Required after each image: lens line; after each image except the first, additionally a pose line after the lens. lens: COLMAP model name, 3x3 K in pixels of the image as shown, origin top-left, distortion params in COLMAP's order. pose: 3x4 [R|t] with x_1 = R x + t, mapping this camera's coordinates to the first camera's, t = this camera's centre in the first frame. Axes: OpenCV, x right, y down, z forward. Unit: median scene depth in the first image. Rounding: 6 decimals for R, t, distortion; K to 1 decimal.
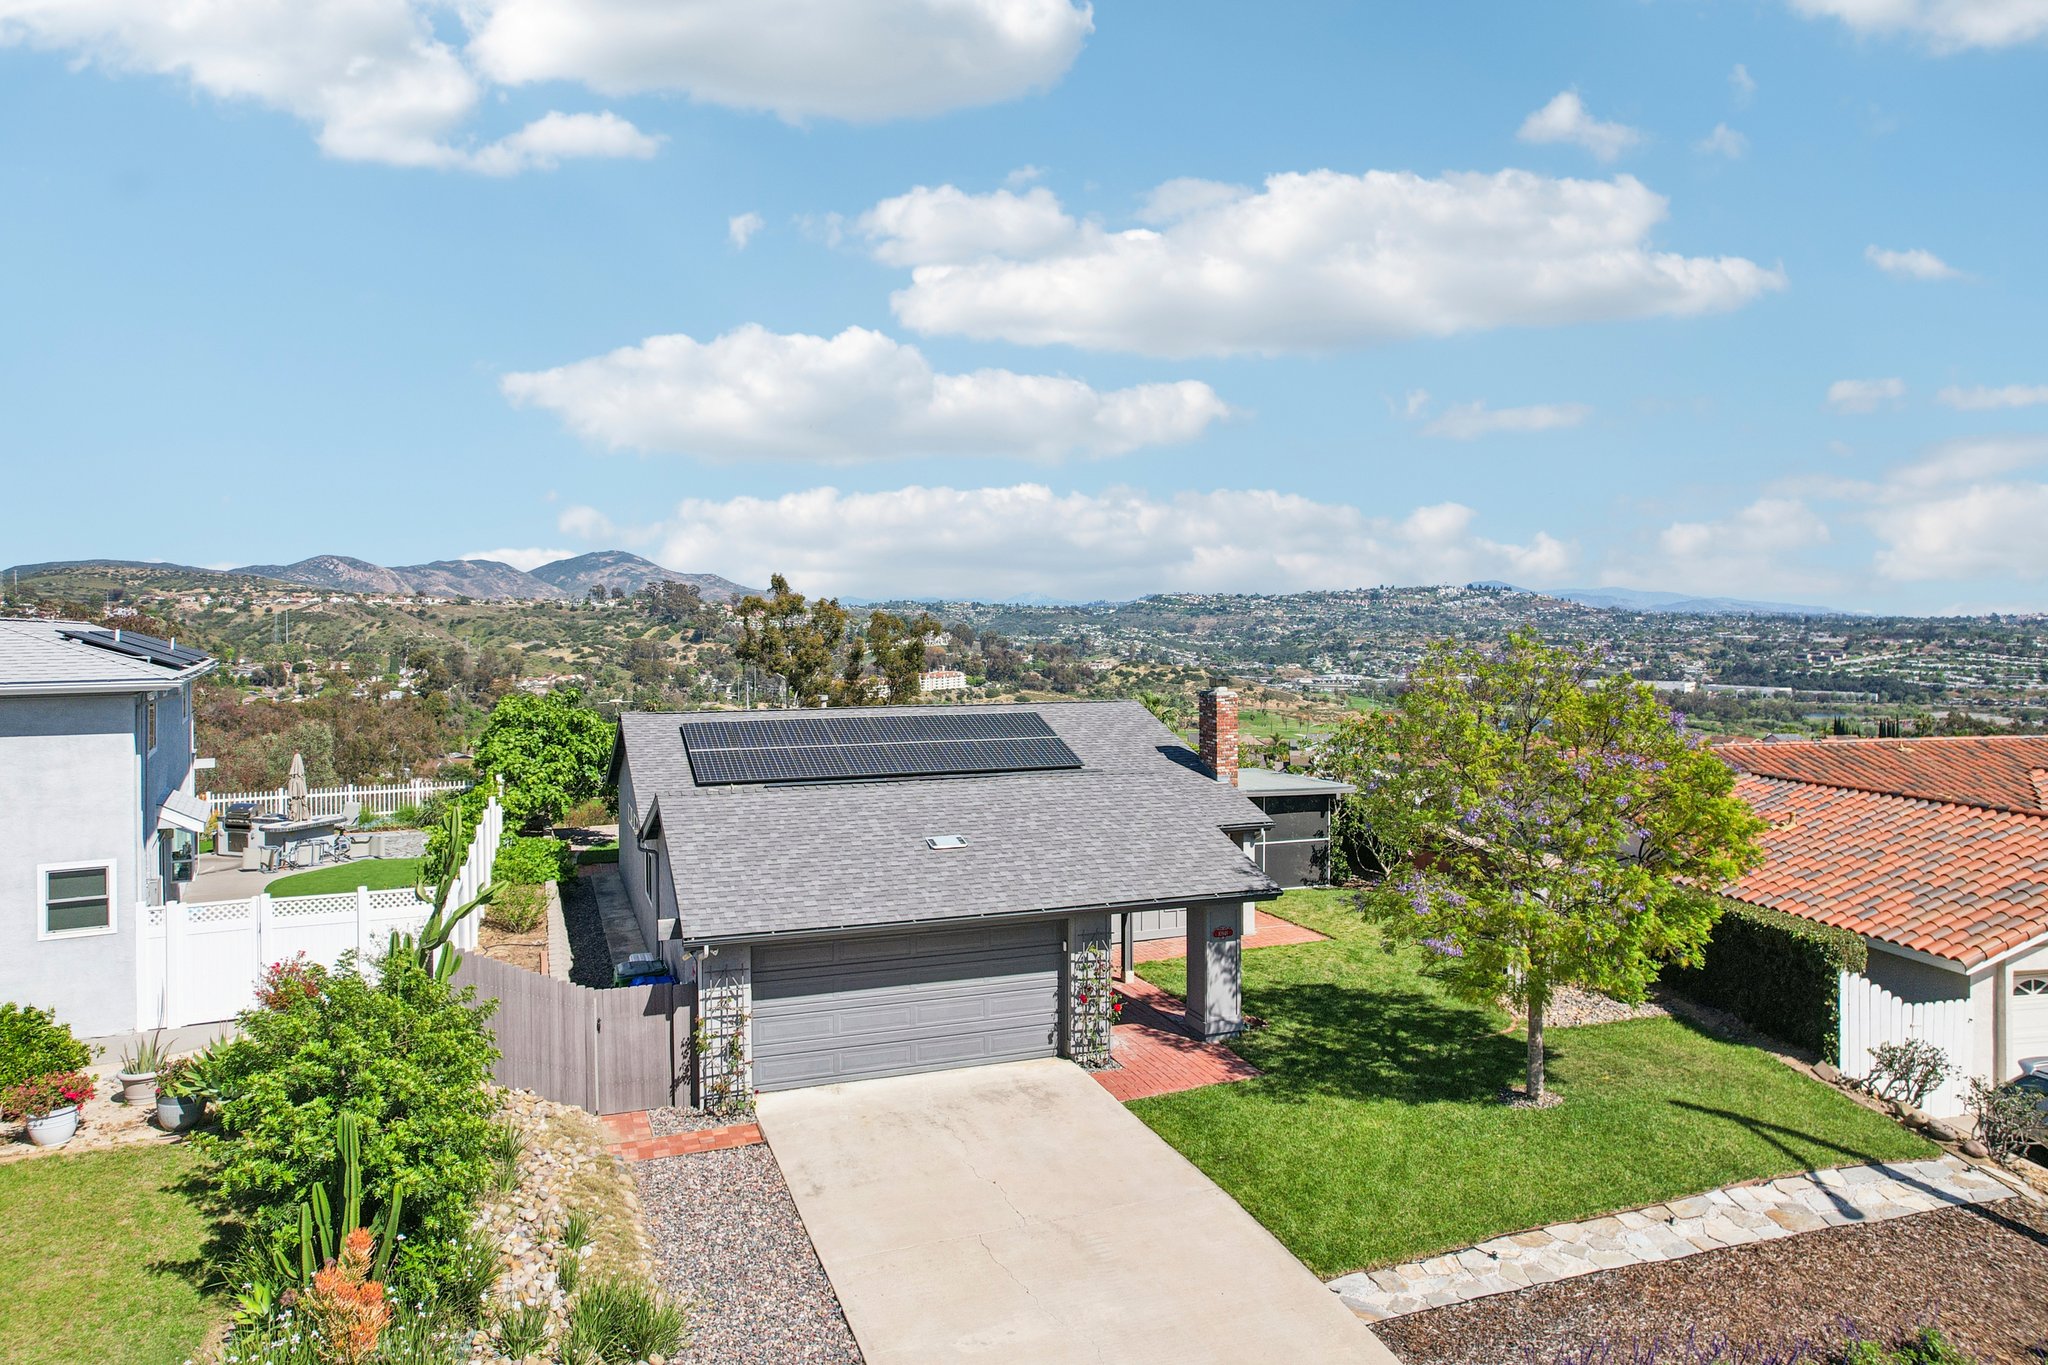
lens RADIAL K [[1330.4, 0, 1022.9], [0, 1330.4, 619.7], [0, 0, 1]] dist [-0.068954, 0.049545]
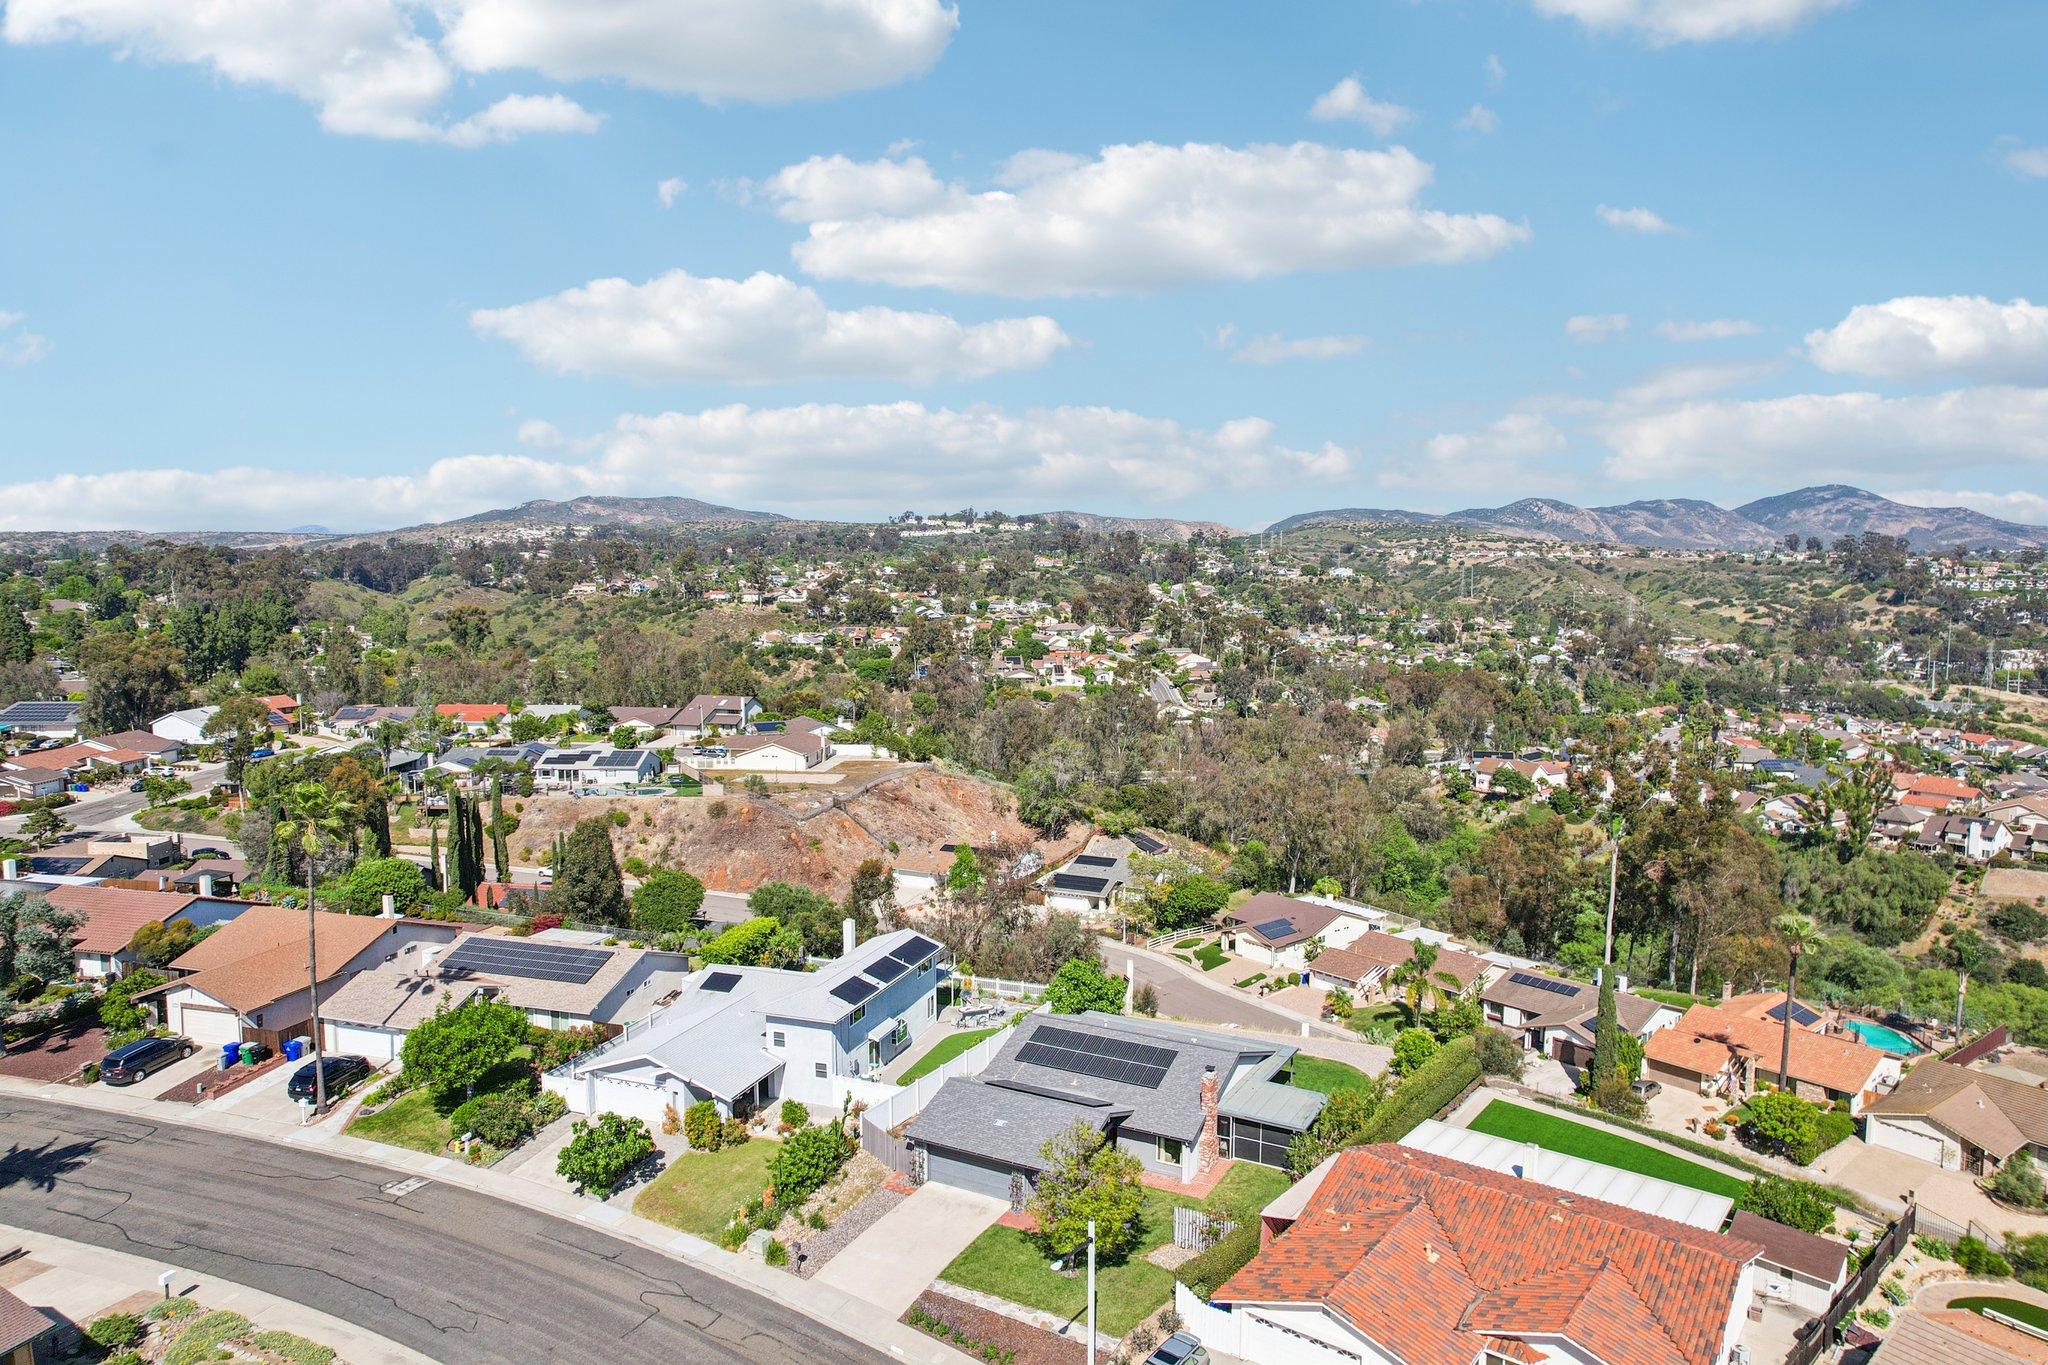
lens RADIAL K [[1301.1, 0, 1030.4], [0, 1301.1, 684.9], [0, 0, 1]] dist [-0.070877, 0.062279]
pose [[0.653985, 0.075948, -0.752686, 1.377551], [-0.001842, 0.995105, 0.098808, -0.724490], [0.756505, -0.063233, 0.650923, -0.529513]]
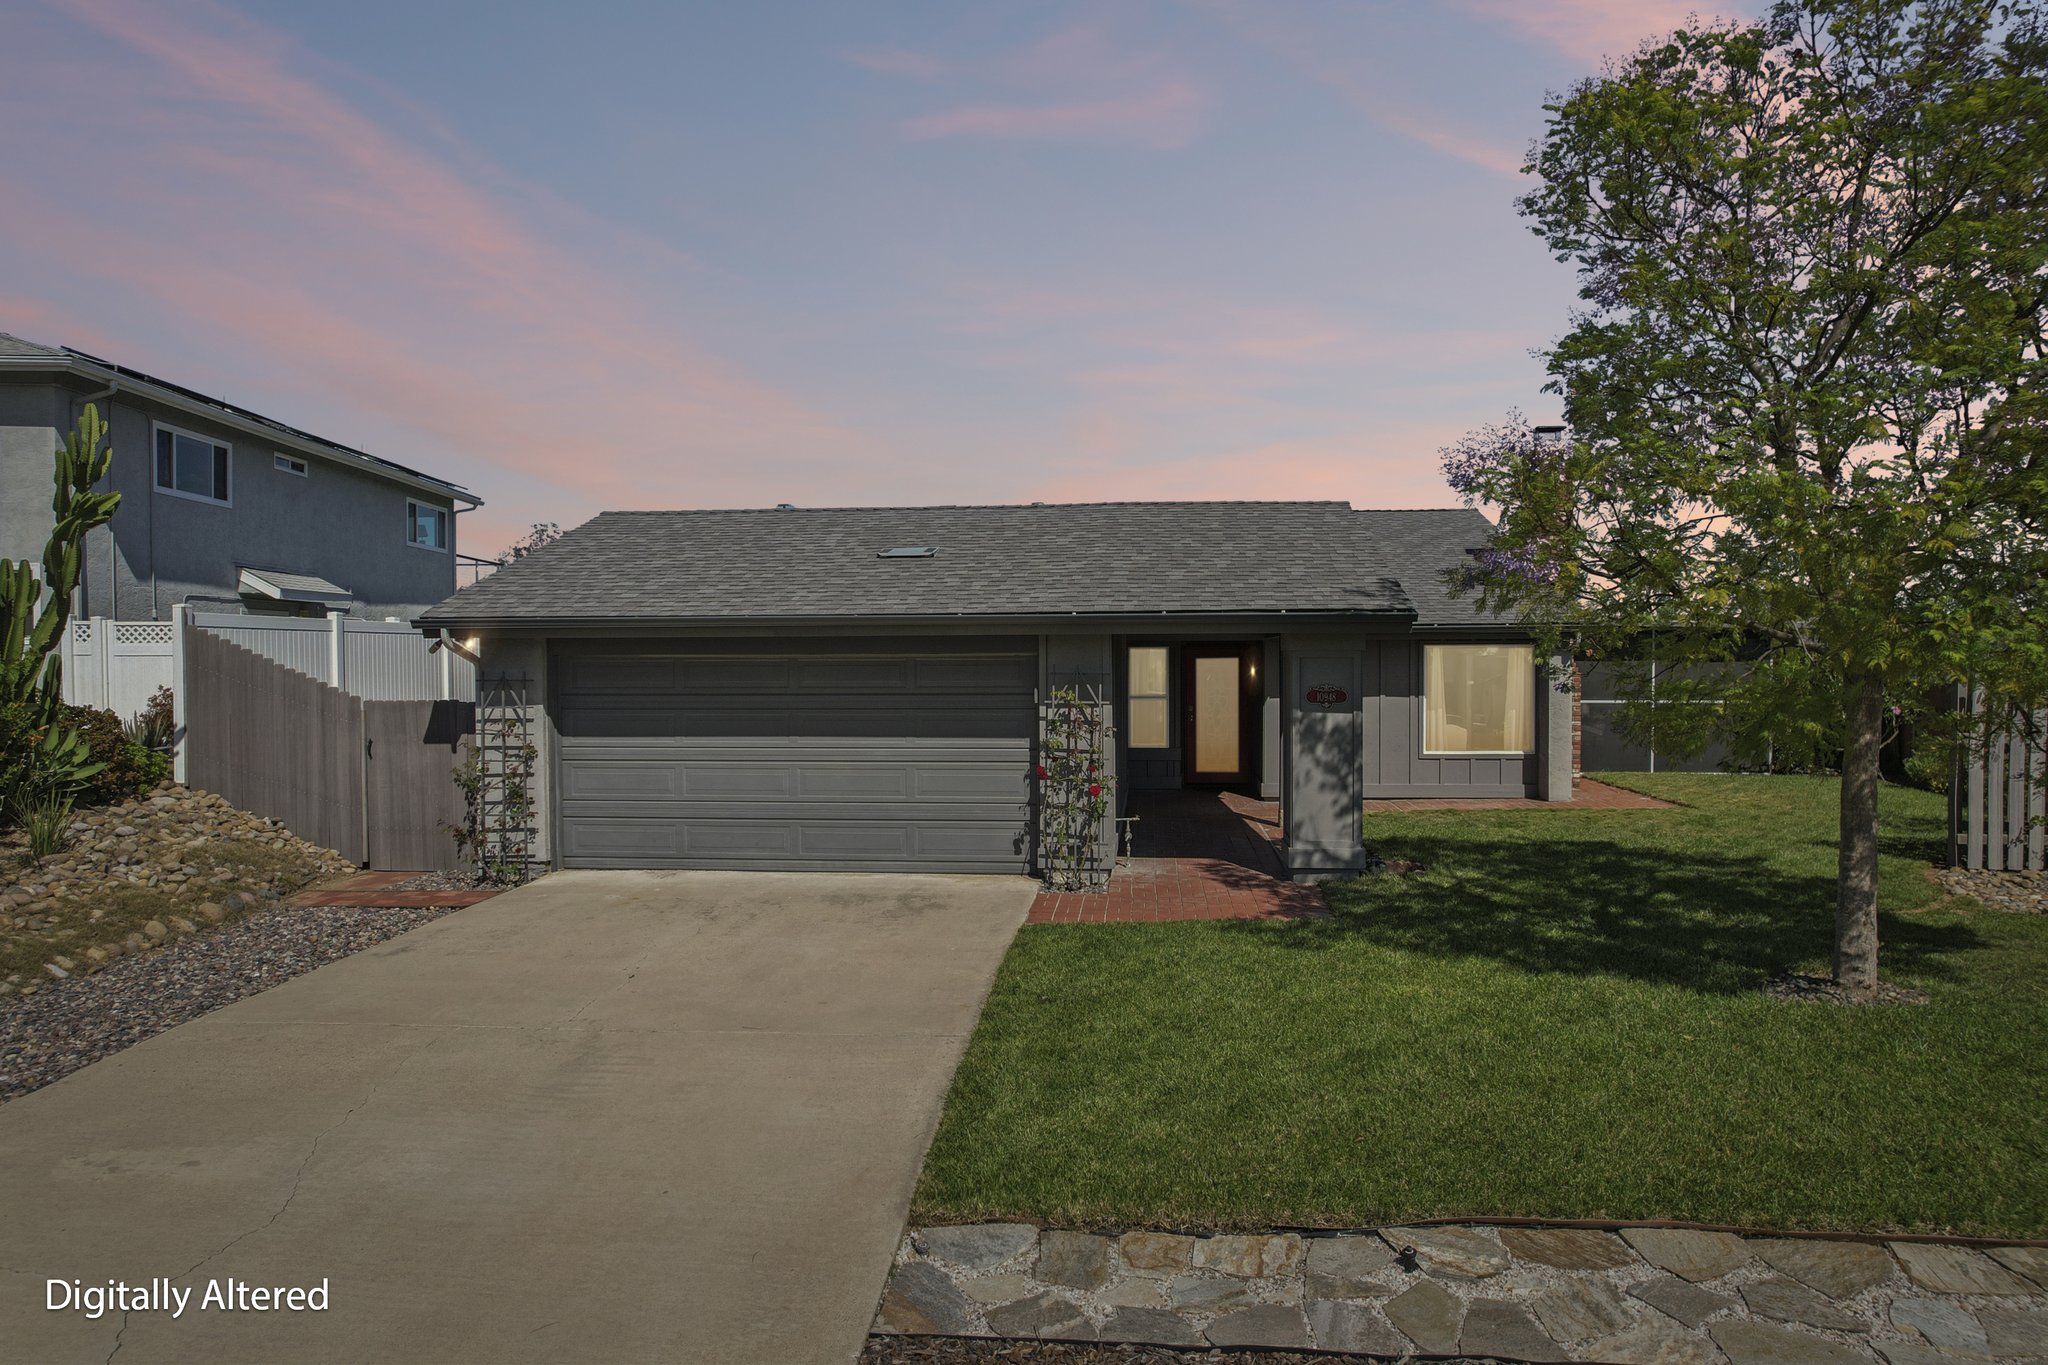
lens RADIAL K [[1315.4, 0, 1024.2], [0, 1315.4, 663.4], [0, 0, 1]] dist [-0.074827, 0.062671]
pose [[0.899803, 0.003556, -0.436282, 0.180078], [0.002610, 0.999905, 0.013533, 0.136681], [0.436288, -0.013316, 0.899708, 0.273175]]
